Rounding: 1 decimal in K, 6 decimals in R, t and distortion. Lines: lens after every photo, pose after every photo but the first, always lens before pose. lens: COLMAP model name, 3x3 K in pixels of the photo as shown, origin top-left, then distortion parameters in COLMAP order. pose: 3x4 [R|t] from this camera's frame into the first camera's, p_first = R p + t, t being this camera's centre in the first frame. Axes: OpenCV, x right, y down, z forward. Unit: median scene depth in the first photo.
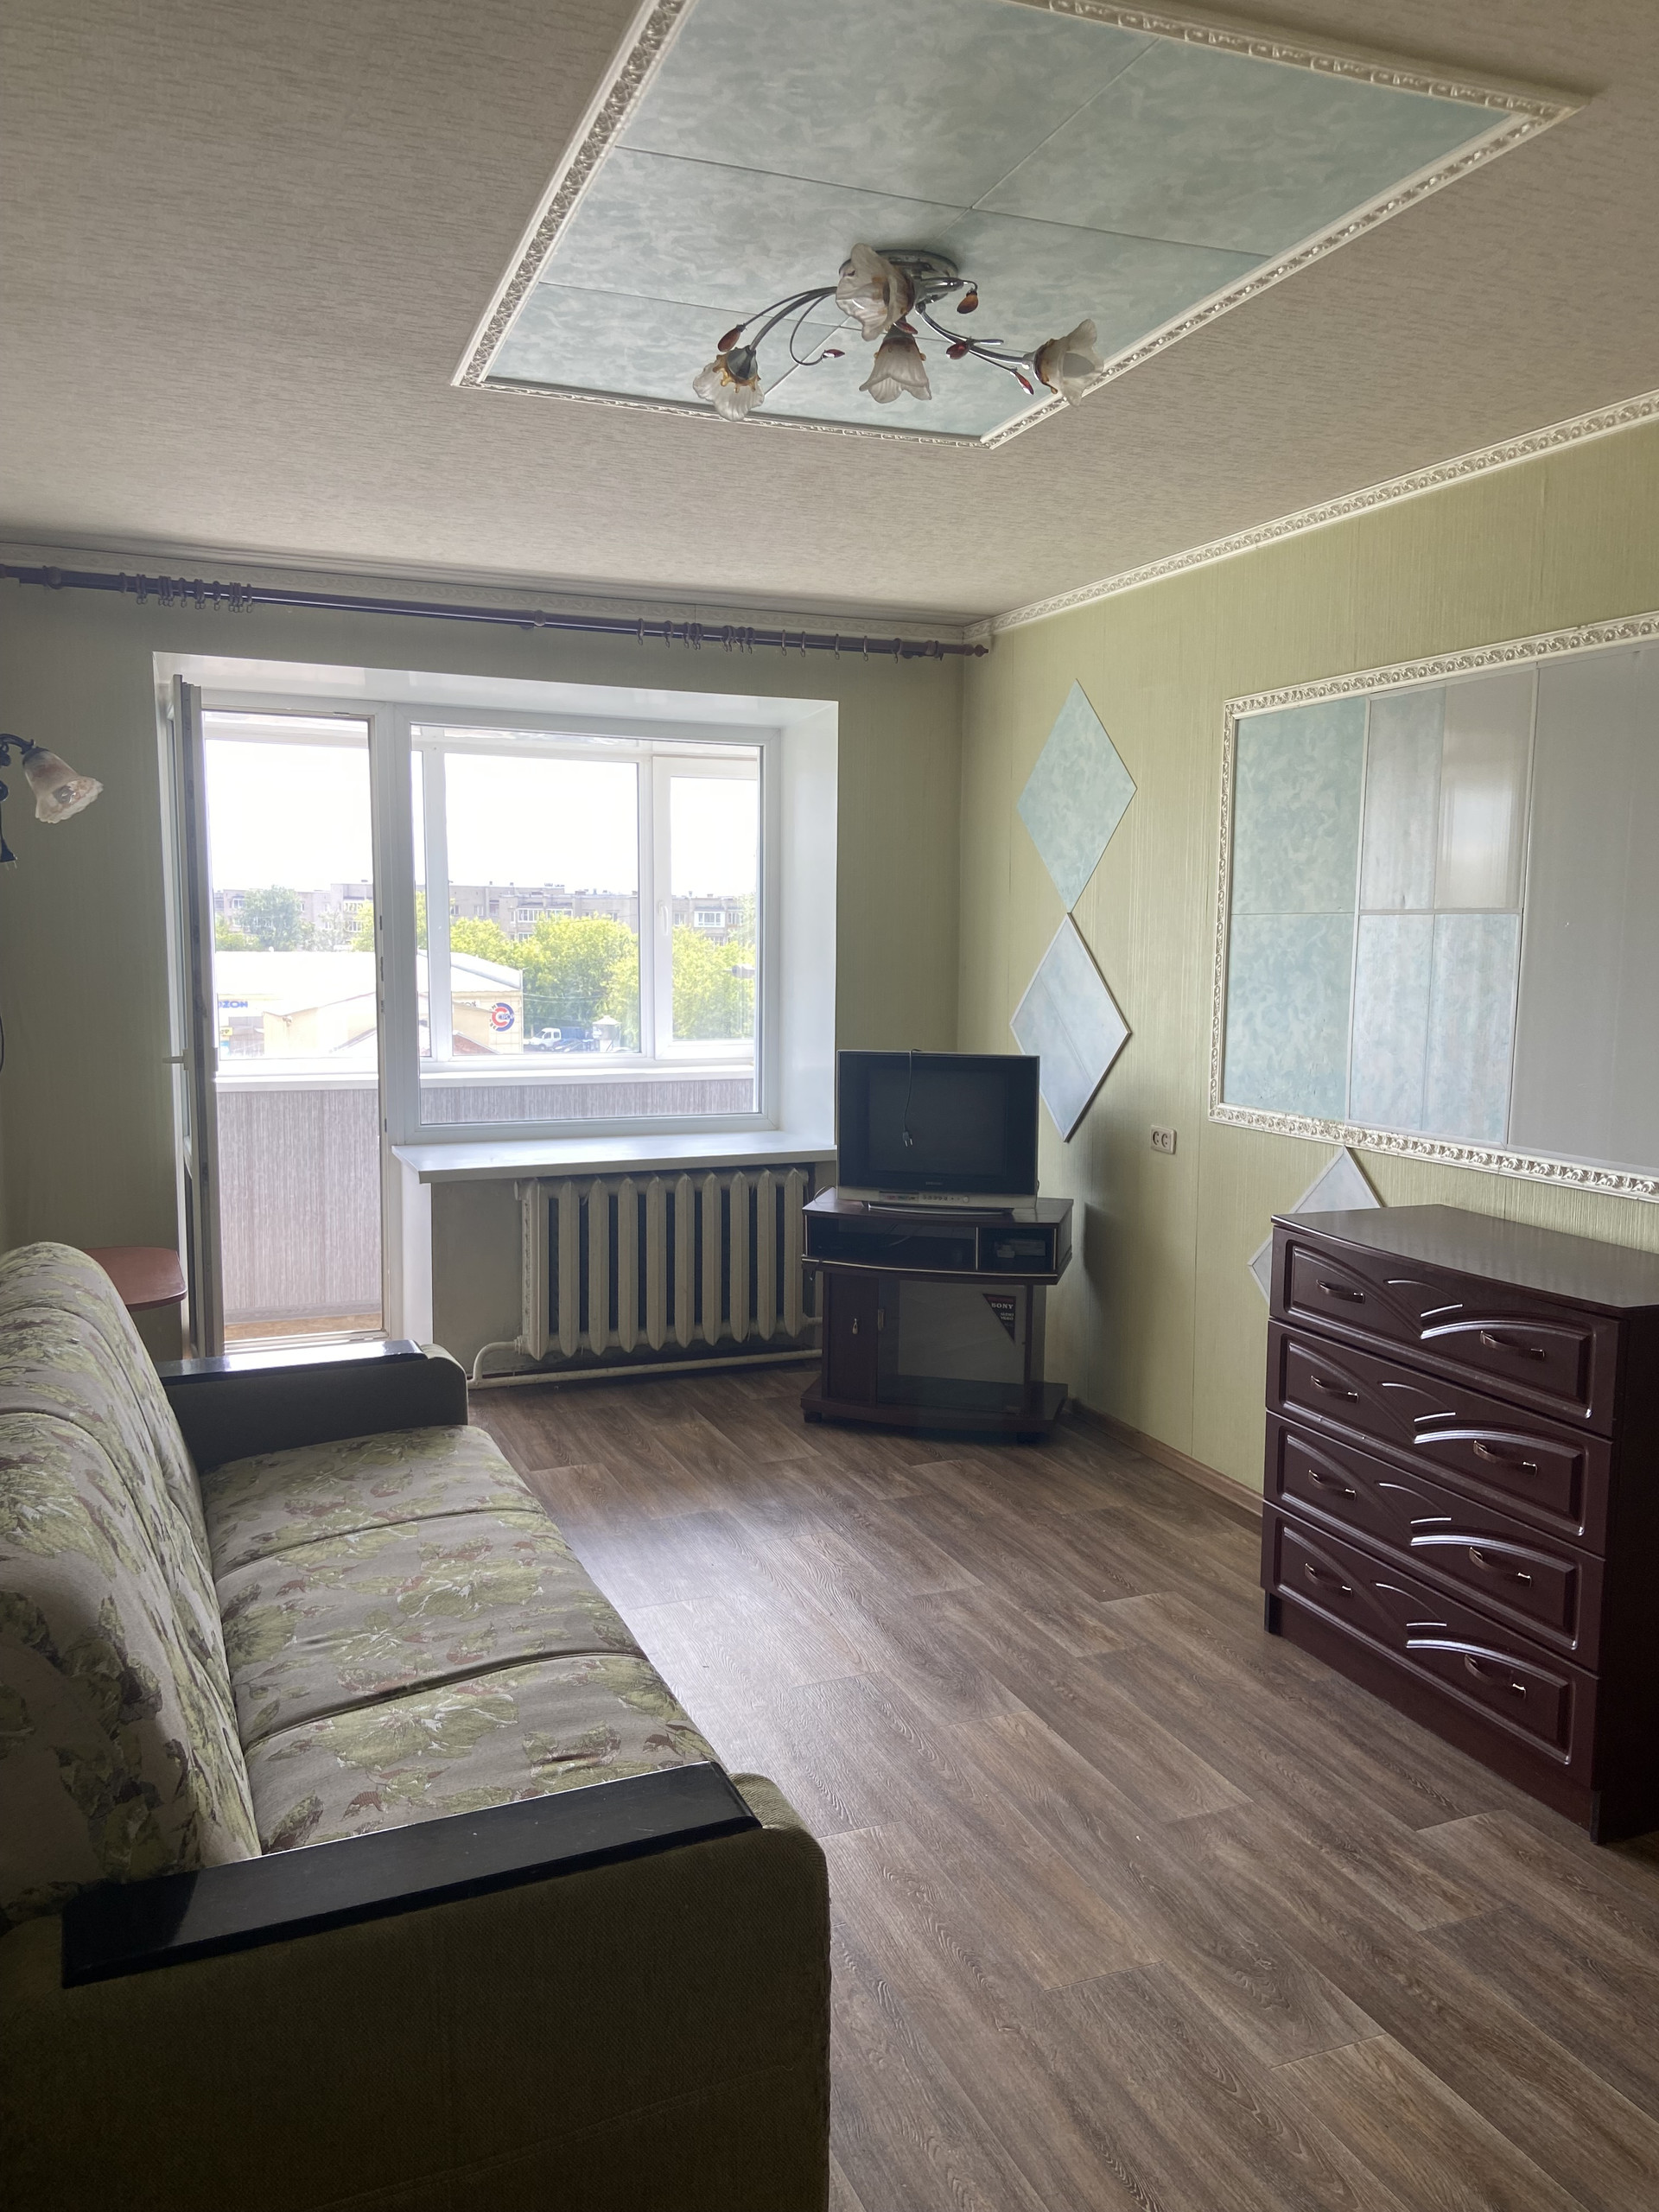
lens RADIAL K [[1650.0, 0, 831.1], [0, 1650.0, 1117.9], [0, 0, 1]] dist [0.103102, -0.143521]
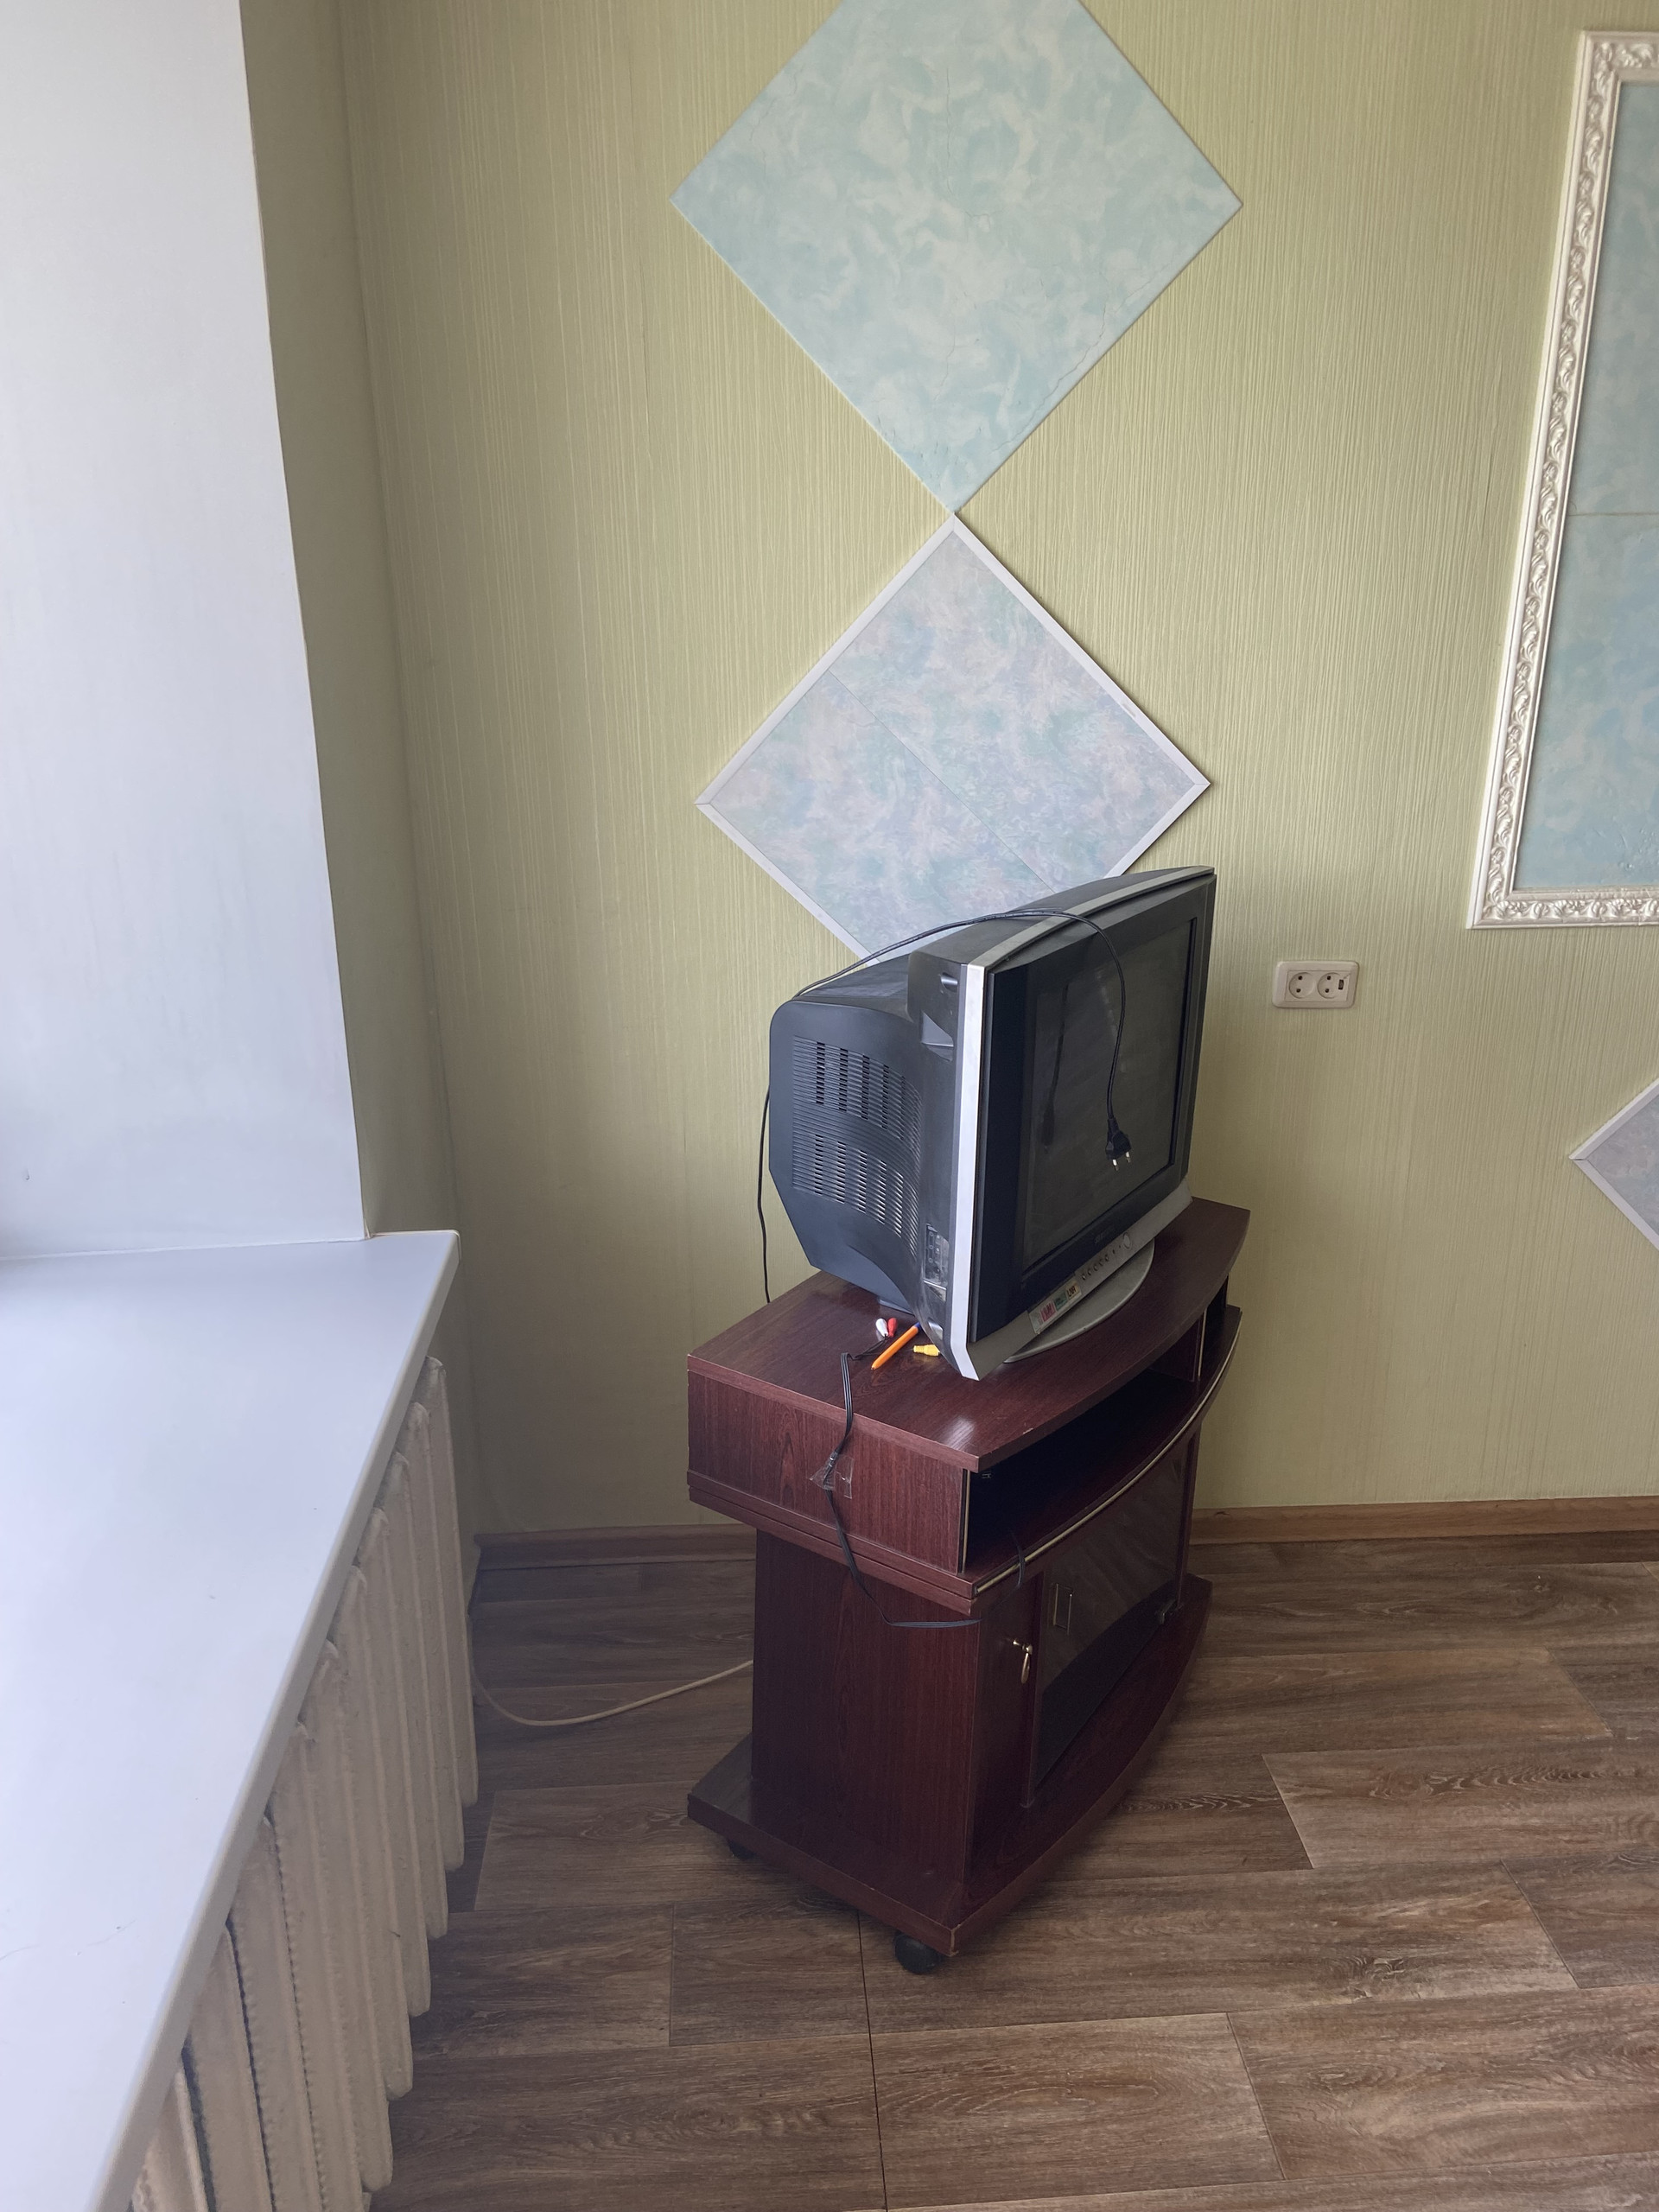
lens RADIAL K [[1682.7, 0, 829.5], [0, 1682.7, 1106.0], [0, 0, 1]] dist [0.111274, -0.120806]
pose [[0.308015, -0.312368, 0.898639, -0.317364], [0.109226, 0.949928, 0.292758, -0.116688], [-0.945091, 0.007981, 0.326711, 0.938885]]
